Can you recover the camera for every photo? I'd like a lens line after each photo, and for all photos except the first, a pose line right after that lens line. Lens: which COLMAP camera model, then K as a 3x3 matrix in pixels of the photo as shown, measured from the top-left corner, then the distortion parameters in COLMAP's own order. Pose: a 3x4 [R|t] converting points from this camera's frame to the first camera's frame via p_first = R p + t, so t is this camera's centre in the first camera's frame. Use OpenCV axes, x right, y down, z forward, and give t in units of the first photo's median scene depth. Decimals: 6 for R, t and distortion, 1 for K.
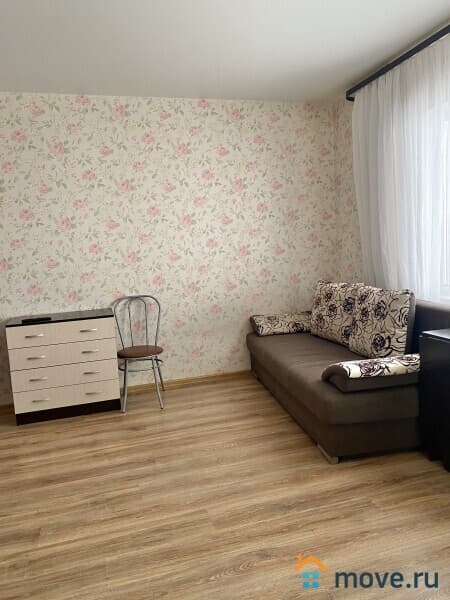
lens RADIAL K [[452.1, 0, 221.5], [0, 452.1, 295.9], [0, 0, 1]] dist [0.009630, -0.003575]
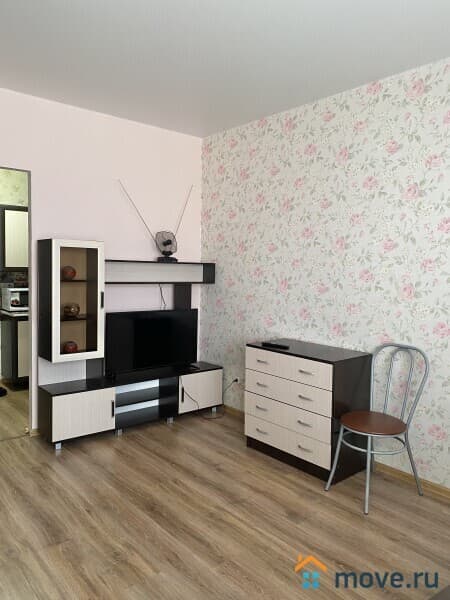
lens RADIAL K [[452.1, 0, 221.5], [0, 452.1, 295.9], [0, 0, 1]] dist [0.009630, -0.003575]
pose [[0.411764, 0.124141, -0.902795, 0.360977], [-0.141456, 0.987377, 0.071253, -0.096542], [0.900245, 0.098366, 0.424127, 0.480357]]
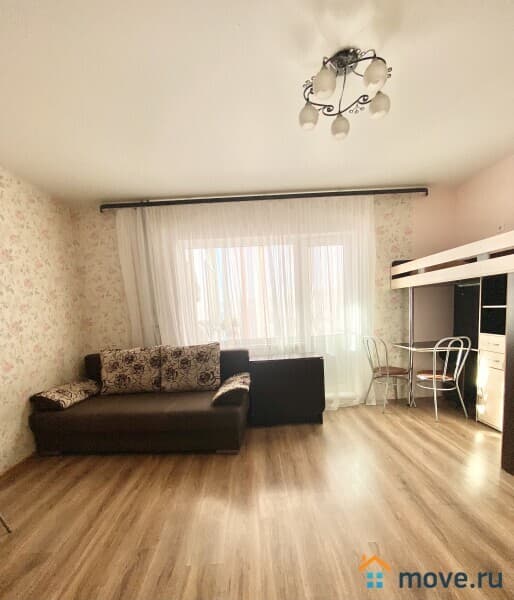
lens RADIAL K [[284.1, 0, 259.1], [0, 284.1, 339.8], [0, 0, 1]] dist [-0.000404, -0.000229]
pose [[0.245800, -0.052245, 0.967912, -0.460076], [0.144755, 0.989328, 0.016640, -0.013911], [-0.958451, 0.136019, 0.250739, 0.448029]]
